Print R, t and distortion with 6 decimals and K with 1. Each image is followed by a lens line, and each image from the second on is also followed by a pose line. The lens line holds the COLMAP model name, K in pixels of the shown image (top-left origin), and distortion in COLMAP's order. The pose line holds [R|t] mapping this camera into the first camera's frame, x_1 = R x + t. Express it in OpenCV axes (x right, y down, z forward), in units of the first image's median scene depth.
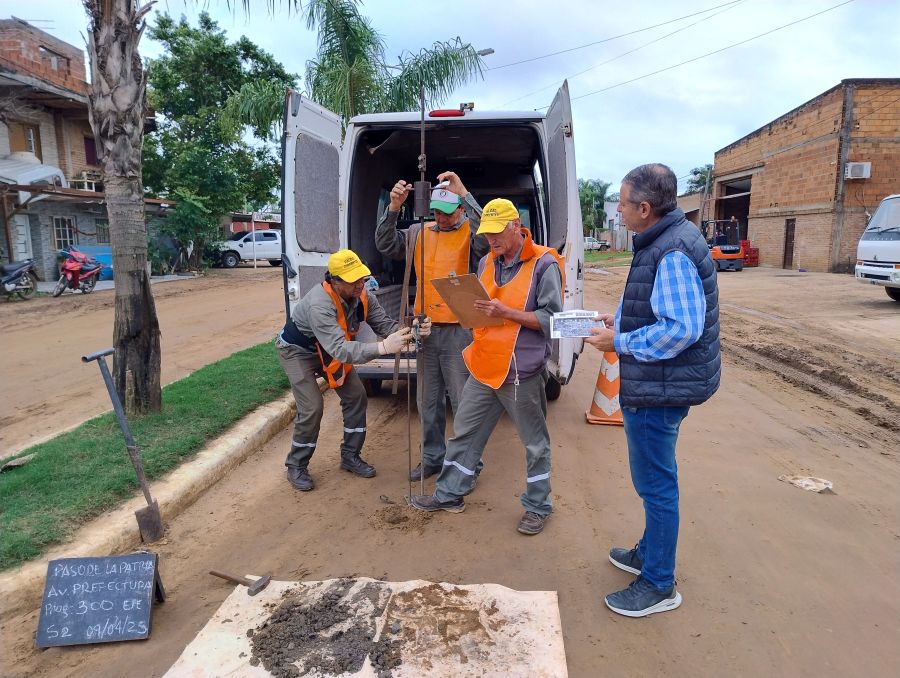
lens RADIAL K [[628.9, 0, 459.2], [0, 628.9, 336.4], [0, 0, 1]] dist [0.036955, -0.044725]
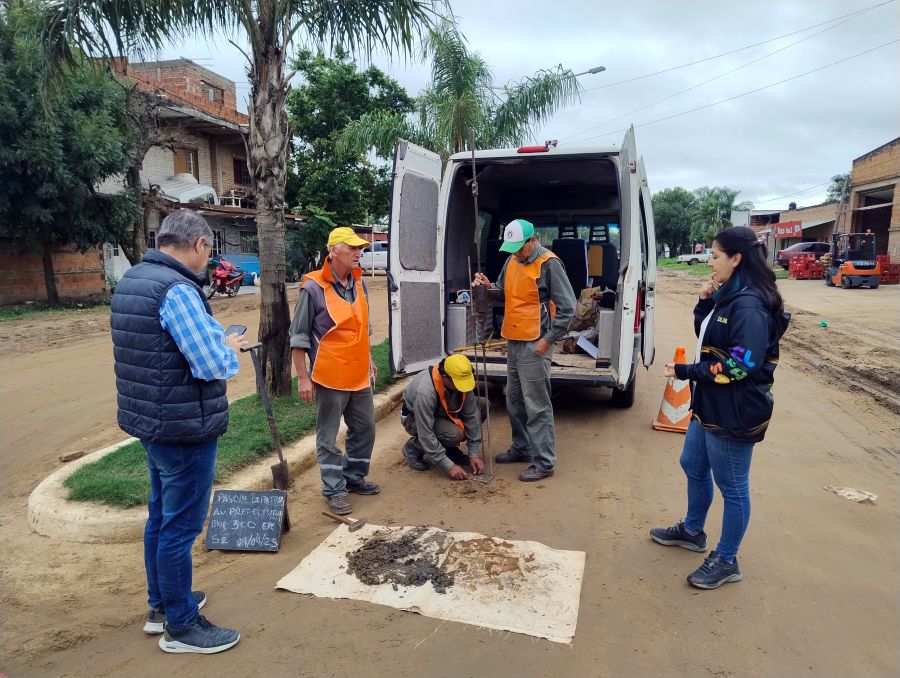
lens RADIAL K [[628.9, 0, 449.3], [0, 628.9, 337.5], [0, 0, 1]] dist [0.036955, -0.044725]
pose [[0.981107, 0.035513, -0.190180, 0.061295], [-0.037934, 0.999239, -0.009105, 0.002787], [0.189711, 0.016148, 0.981707, -0.146291]]
